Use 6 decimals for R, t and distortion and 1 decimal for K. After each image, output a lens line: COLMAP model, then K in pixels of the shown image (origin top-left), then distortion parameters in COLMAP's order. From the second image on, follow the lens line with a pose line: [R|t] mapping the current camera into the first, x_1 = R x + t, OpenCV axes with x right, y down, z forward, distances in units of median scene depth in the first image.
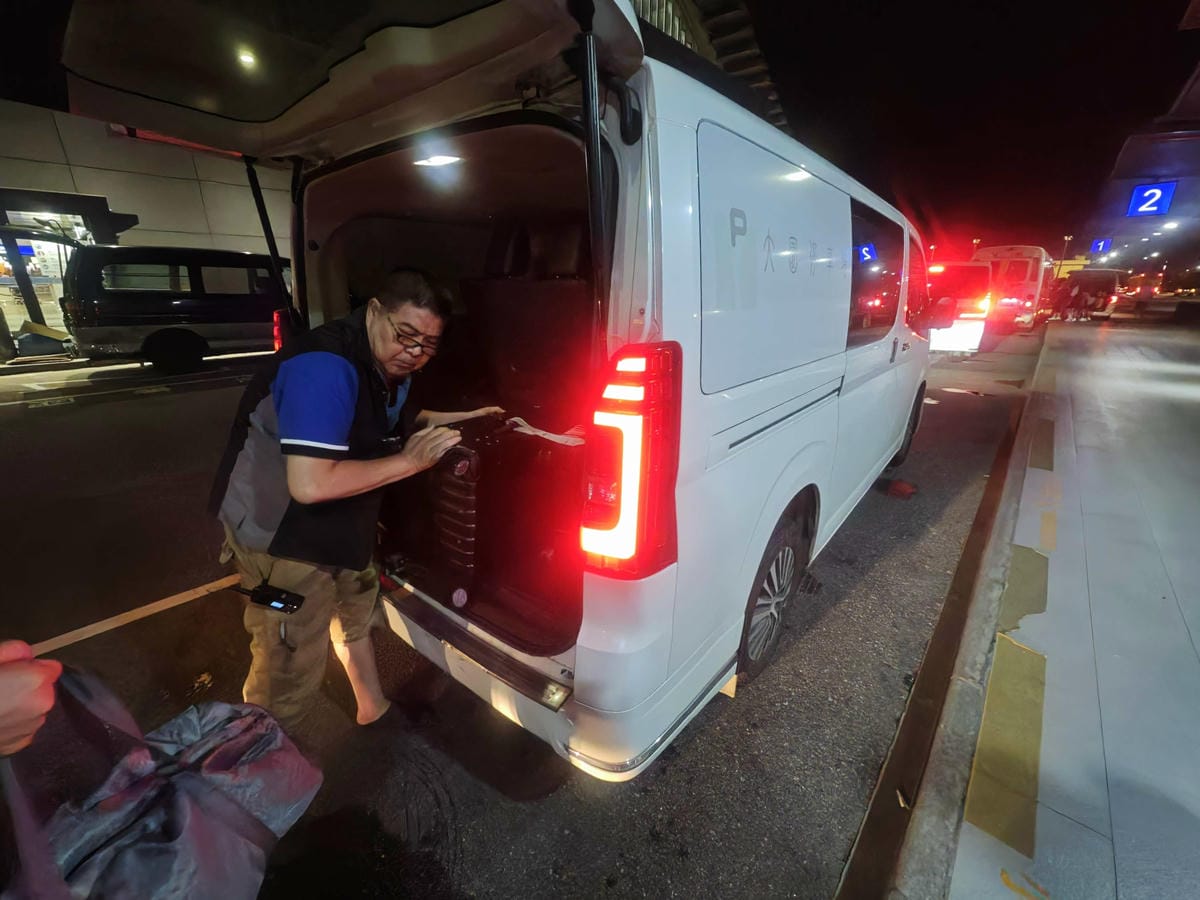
lens RADIAL K [[487.1, 0, 600.8], [0, 487.1, 452.3], [0, 0, 1]] dist [-0.005797, -0.000140]
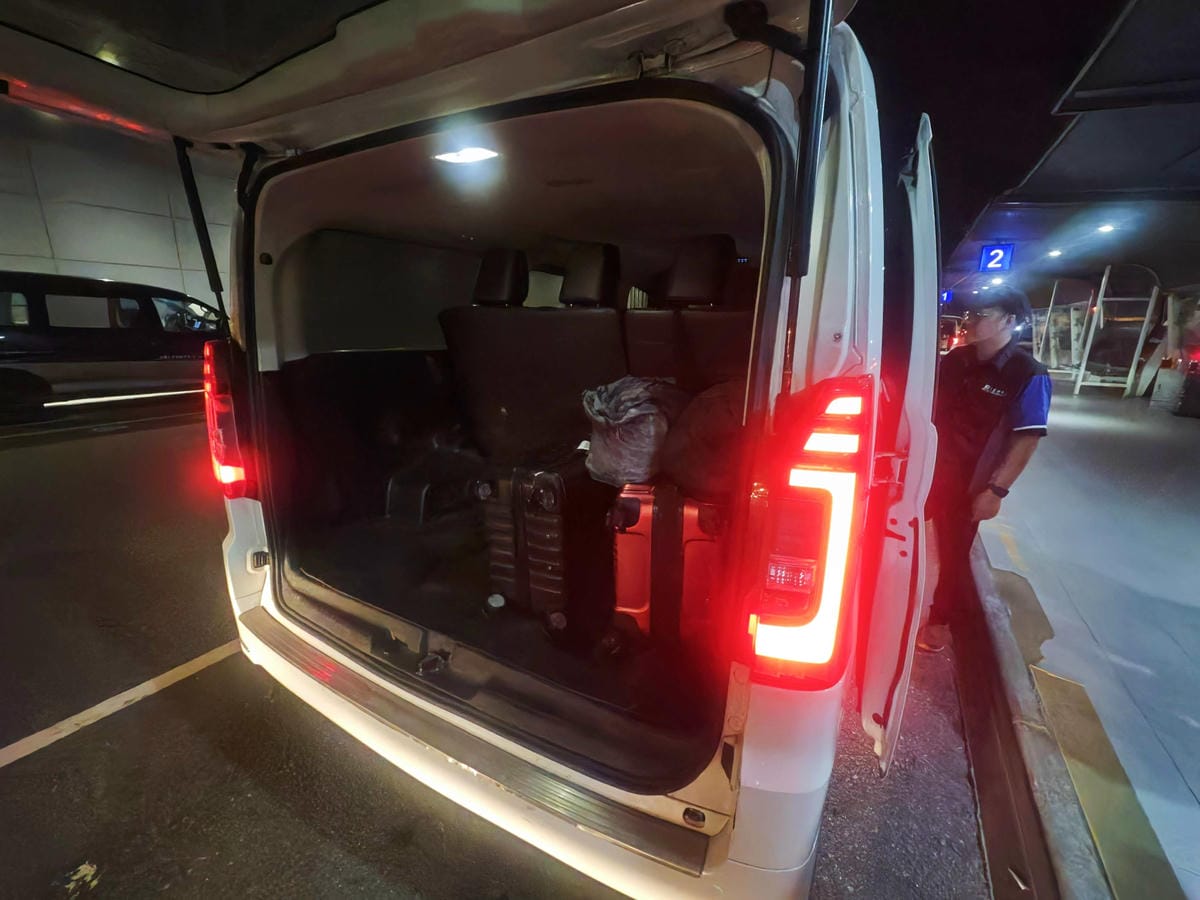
lens RADIAL K [[487.1, 0, 600.8], [0, 487.1, 452.3], [0, 0, 1]] dist [-0.005797, -0.000140]
pose [[0.981865, -0.036366, 0.186063, -0.218597], [0.050468, 0.996154, -0.071627, -0.035462], [-0.182742, 0.079718, 0.979924, 0.165320]]
